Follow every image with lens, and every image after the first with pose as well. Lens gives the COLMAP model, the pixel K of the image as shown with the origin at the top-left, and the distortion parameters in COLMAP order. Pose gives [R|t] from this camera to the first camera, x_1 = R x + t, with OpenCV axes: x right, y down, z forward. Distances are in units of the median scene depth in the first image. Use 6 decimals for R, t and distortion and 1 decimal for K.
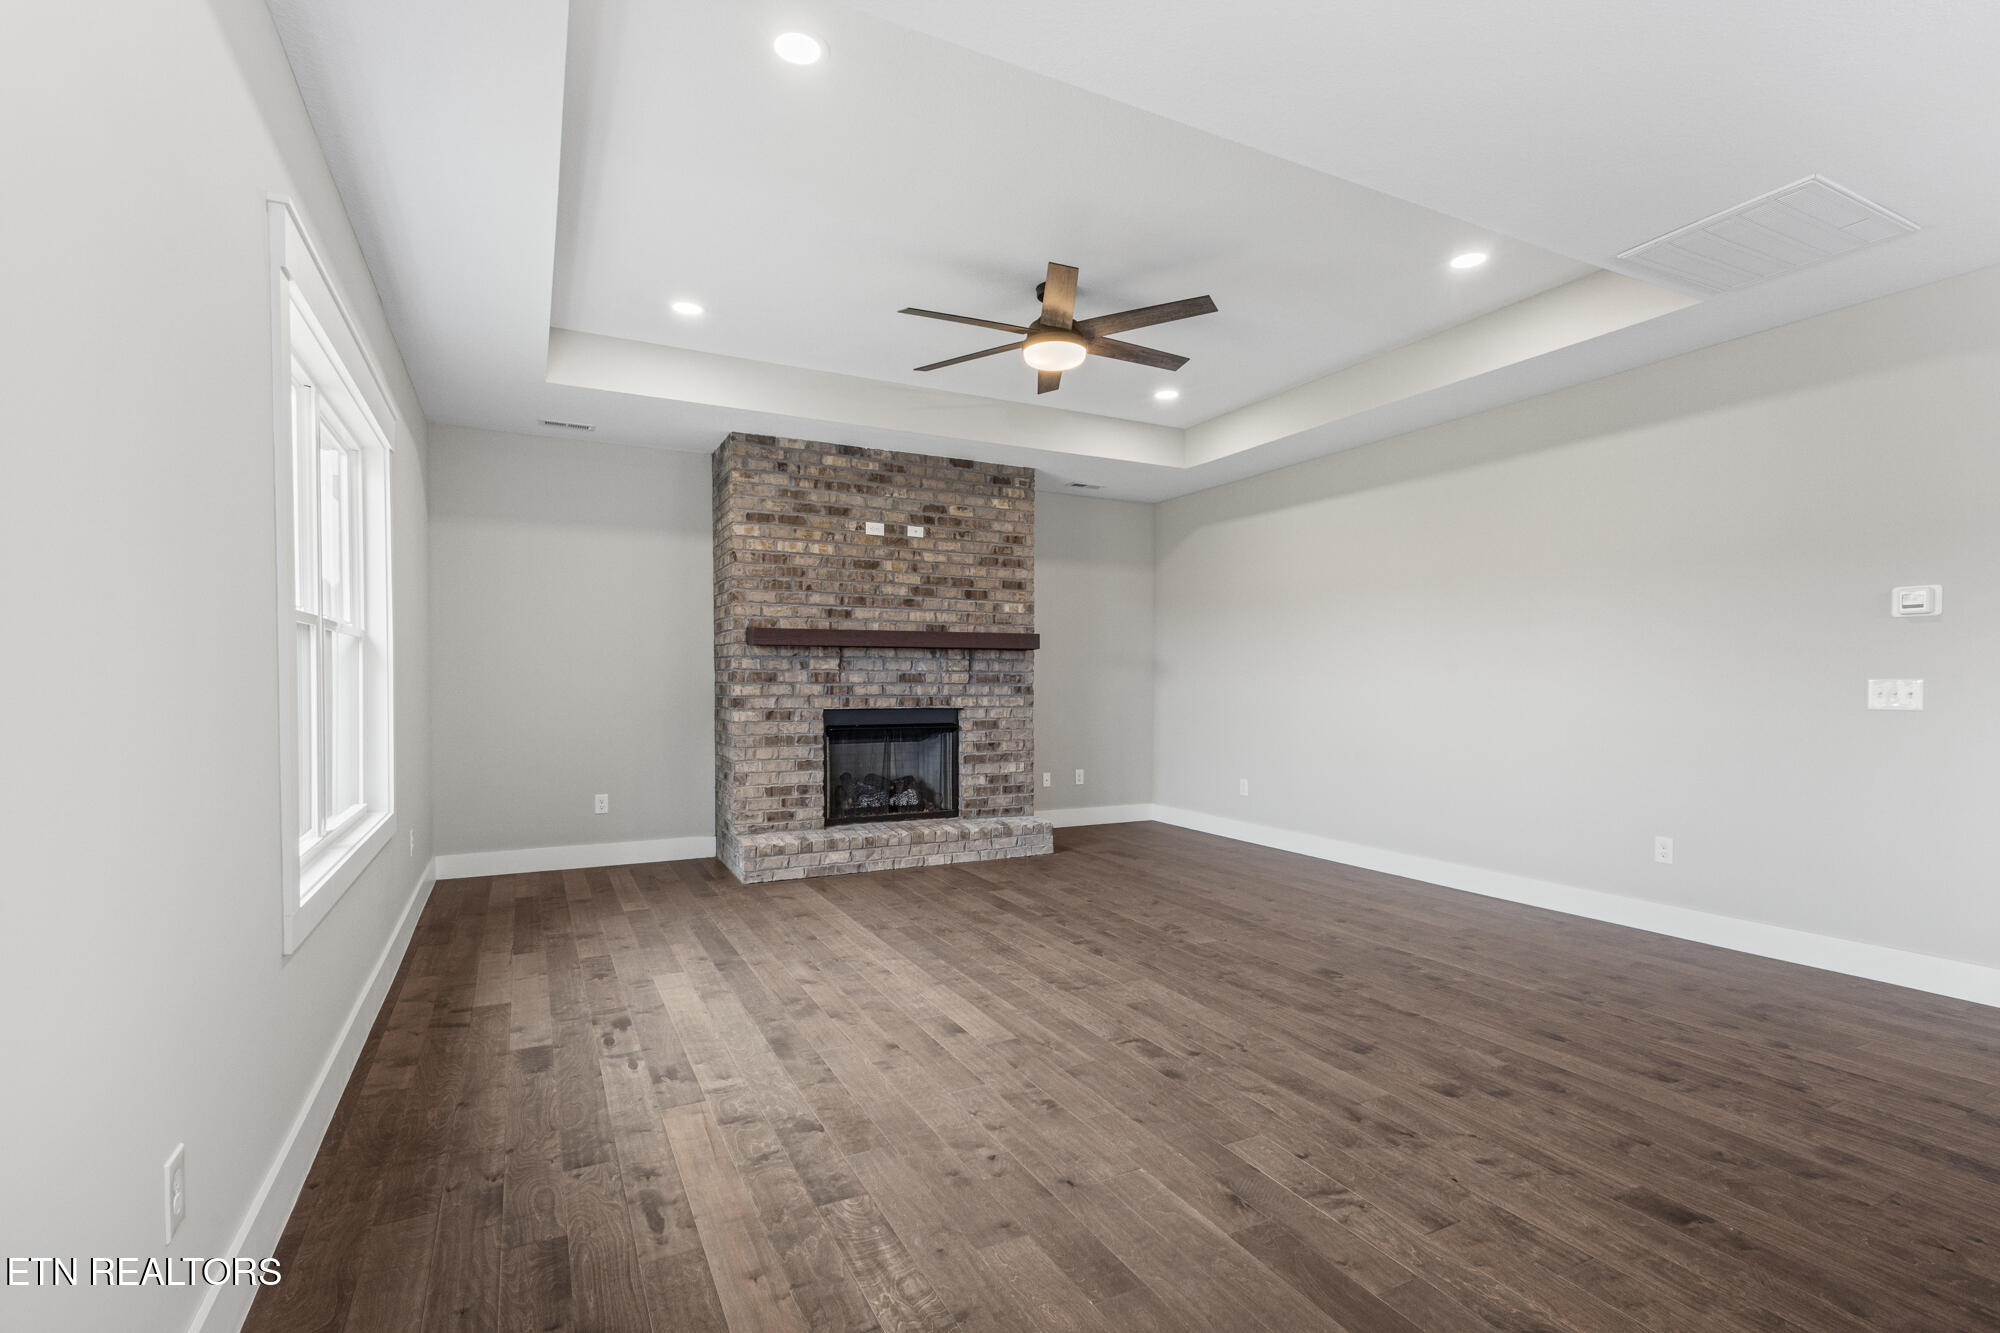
lens RADIAL K [[934.8, 0, 1036.2], [0, 934.8, 698.7], [0, 0, 1]] dist [0.010184, -0.004744]
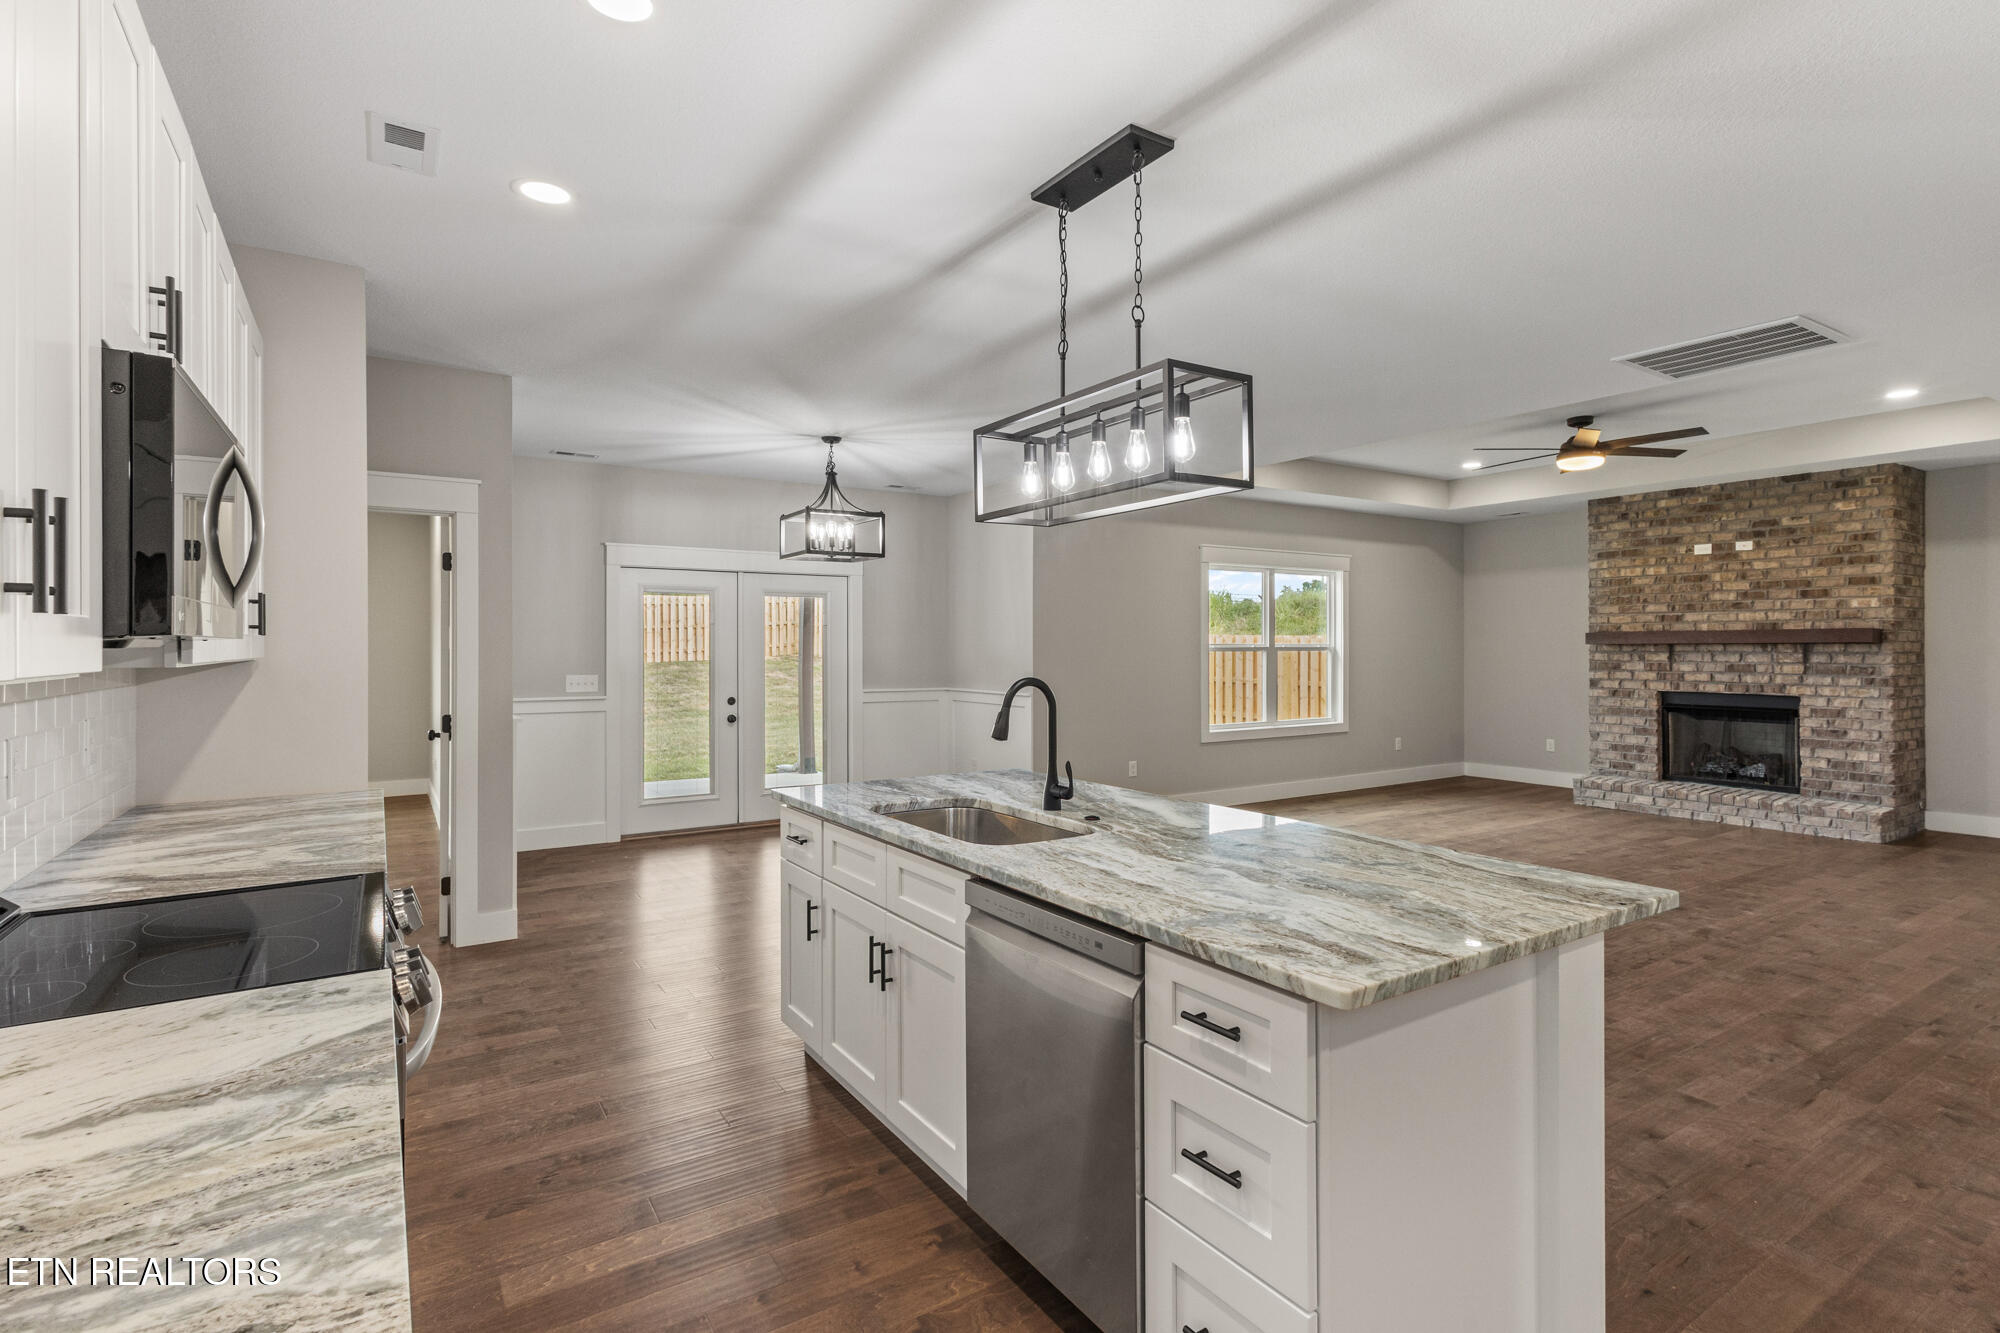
lens RADIAL K [[934.8, 0, 1034.2], [0, 934.8, 646.8], [0, 0, 1]] dist [0.010184, -0.004744]
pose [[0.080172, -0.001023, -0.996780, 1.206219], [-0.016679, 0.999858, -0.002368, -0.038740], [0.996641, 0.016815, 0.080144, 0.004675]]
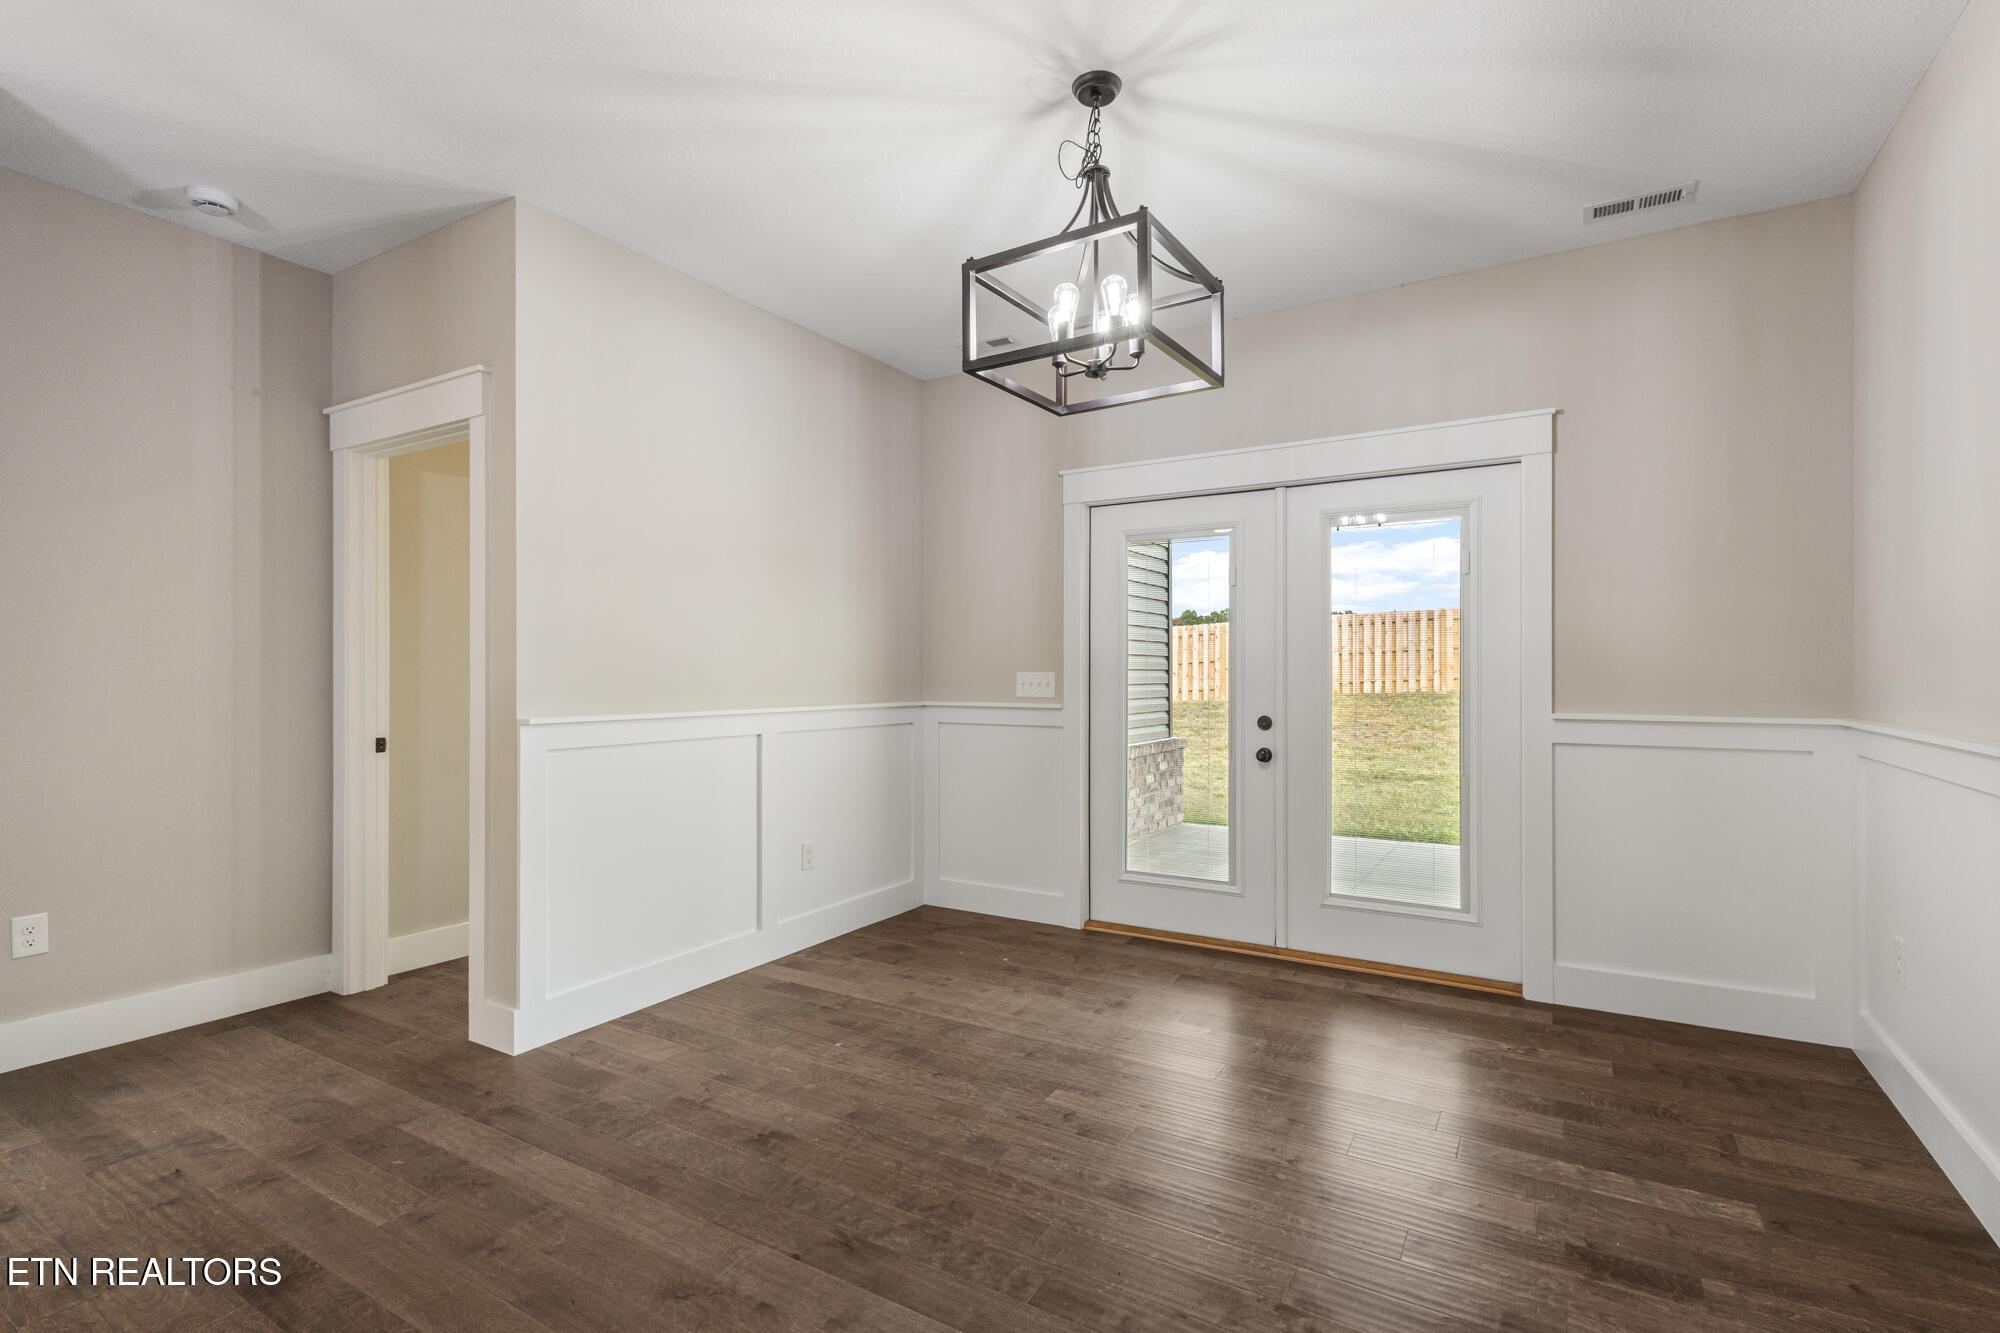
lens RADIAL K [[923.7, 0, 1004.1], [0, 923.7, 673.7], [0, 0, 1]] dist [-0.001854, -0.000314]
pose [[-0.867434, 0.001390, -0.497550, 0.345088], [-0.007751, 0.999837, 0.016306, -0.005151], [0.497491, 0.018000, -0.867282, 0.221221]]
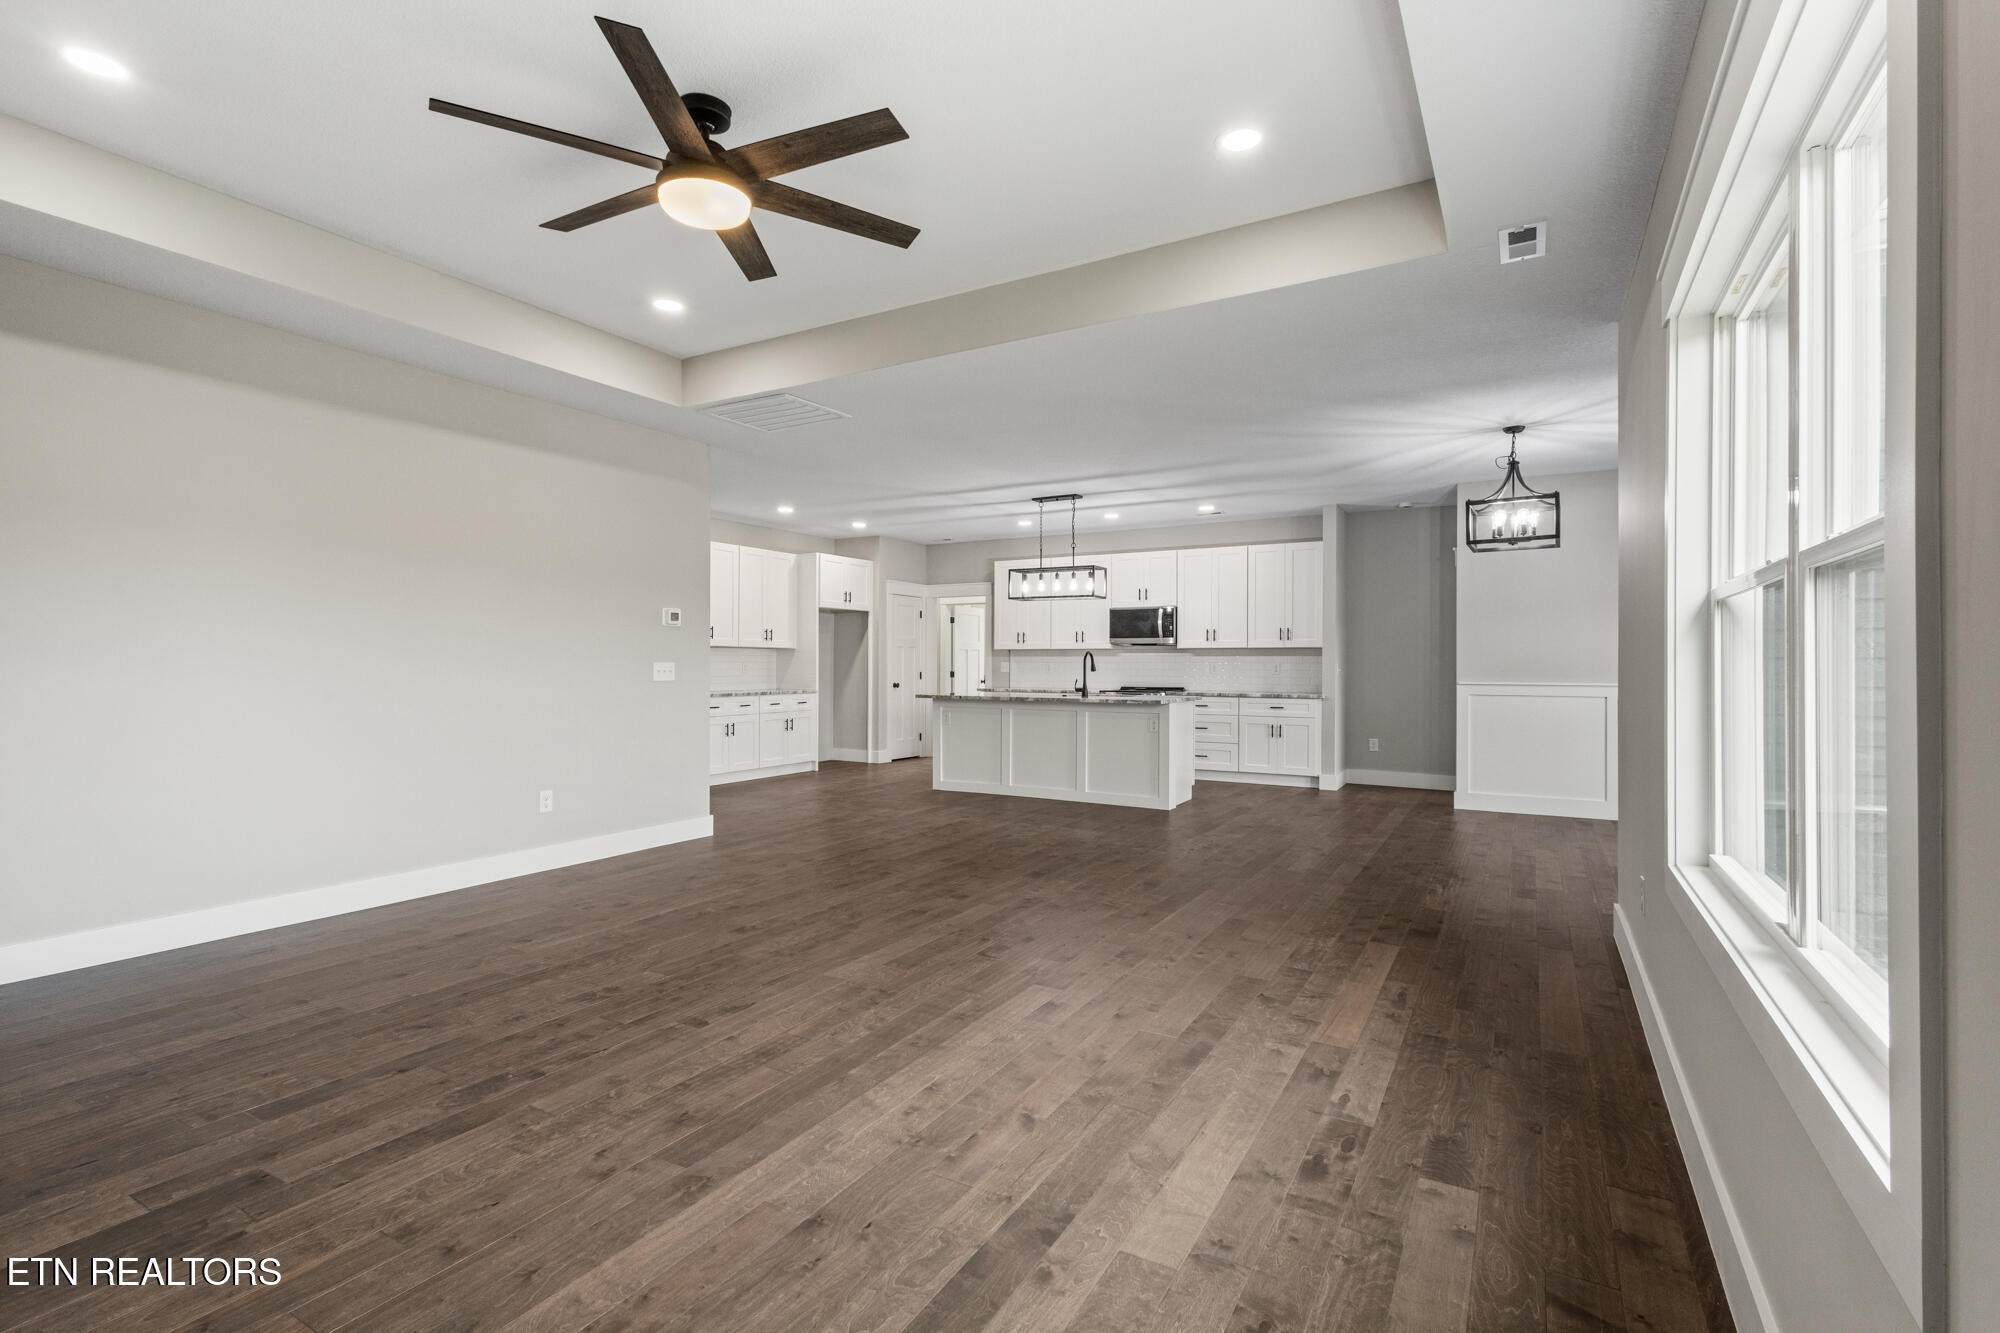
lens RADIAL K [[912.8, 0, 984.9], [0, 912.8, 663.2], [0, 0, 1]] dist [0.007763, -0.000693]
pose [[-0.507935, 0.000514, 0.861395, -0.564785], [0.013528, 0.999881, 0.007381, -0.017417], [-0.861289, 0.015402, -0.507881, 0.972432]]
